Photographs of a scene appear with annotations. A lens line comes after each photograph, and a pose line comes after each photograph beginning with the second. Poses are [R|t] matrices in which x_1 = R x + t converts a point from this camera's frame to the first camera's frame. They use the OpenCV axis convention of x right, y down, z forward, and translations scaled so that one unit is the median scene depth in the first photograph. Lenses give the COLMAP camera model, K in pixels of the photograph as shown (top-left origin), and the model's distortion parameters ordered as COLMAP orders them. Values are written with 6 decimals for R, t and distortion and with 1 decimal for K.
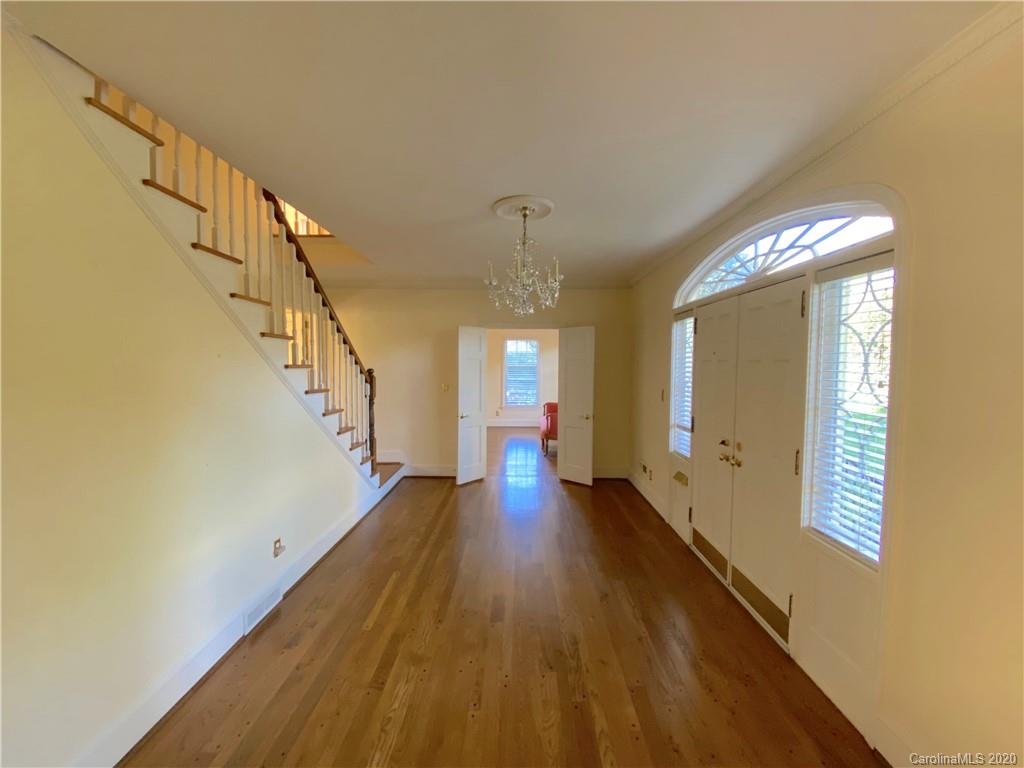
lens RADIAL K [[415.9, 0, 512.0], [0, 415.9, 384.0], [0, 0, 1]] dist [0.054357, -0.038522]
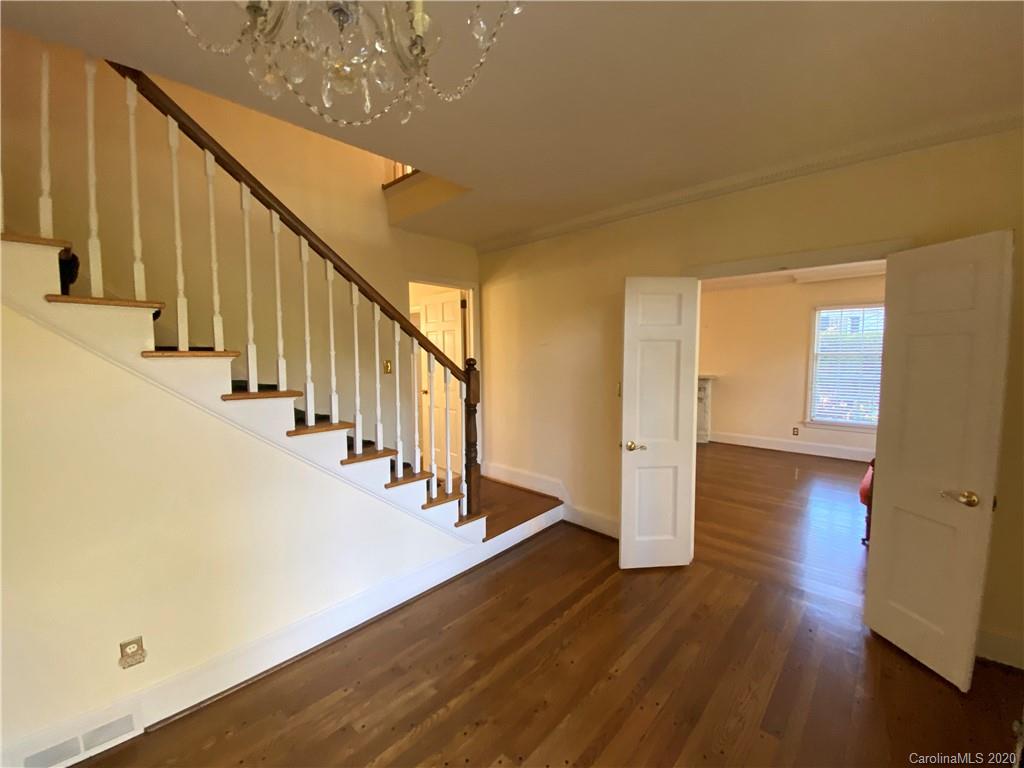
lens RADIAL K [[415.9, 0, 512.0], [0, 415.9, 384.0], [0, 0, 1]] dist [0.054357, -0.038522]
pose [[0.743033, 0.043281, -0.667854, 0.126203], [-0.026700, 0.999029, 0.035038, -0.018114], [0.668722, -0.008202, 0.743467, 0.493835]]
